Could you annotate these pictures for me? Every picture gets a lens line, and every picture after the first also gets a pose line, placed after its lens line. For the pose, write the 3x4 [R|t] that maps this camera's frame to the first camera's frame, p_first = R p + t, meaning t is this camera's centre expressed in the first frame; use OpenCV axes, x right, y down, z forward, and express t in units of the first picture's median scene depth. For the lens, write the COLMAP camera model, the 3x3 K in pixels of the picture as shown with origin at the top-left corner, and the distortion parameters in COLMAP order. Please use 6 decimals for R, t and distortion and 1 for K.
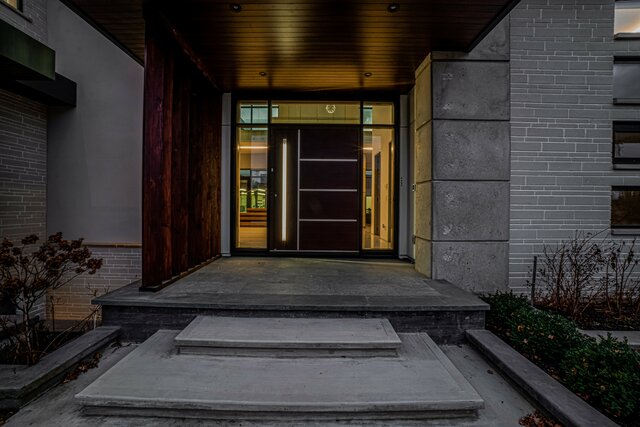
lens RADIAL K [[279.1, 0, 319.2], [0, 279.1, 211.4], [0, 0, 1]] dist [-0.003061, 0.000691]
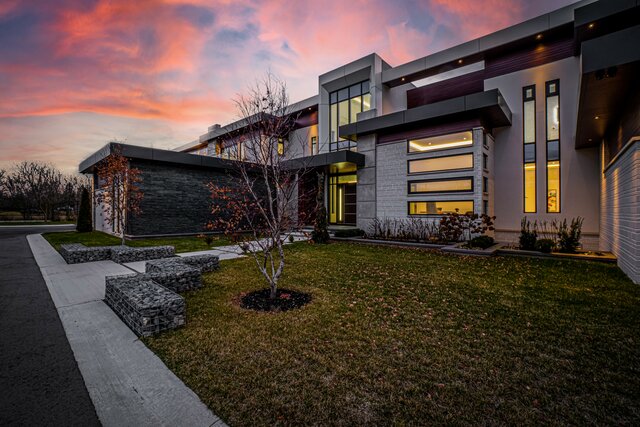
lens RADIAL K [[279.1, 0, 323.0], [0, 279.1, 211.8], [0, 0, 1]] dist [-0.003061, 0.000691]
pose [[0.744373, -0.015875, -0.667576, 1.836059], [0.009052, 0.999865, -0.013684, 0.049340], [0.667703, 0.004143, 0.744416, -1.480107]]
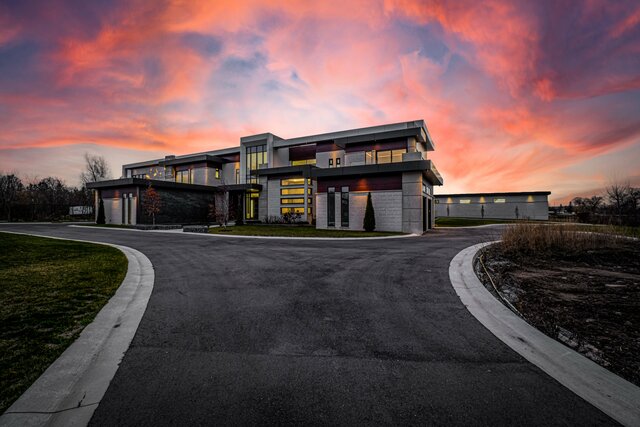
lens RADIAL K [[279.1, 0, 314.6], [0, 279.1, 212.9], [0, 0, 1]] dist [-0.003061, 0.000691]
pose [[0.877059, -0.018651, -0.480020, 3.891795], [0.013181, 0.999804, -0.014764, 0.126798], [0.480202, 0.006622, 0.877133, -3.566581]]
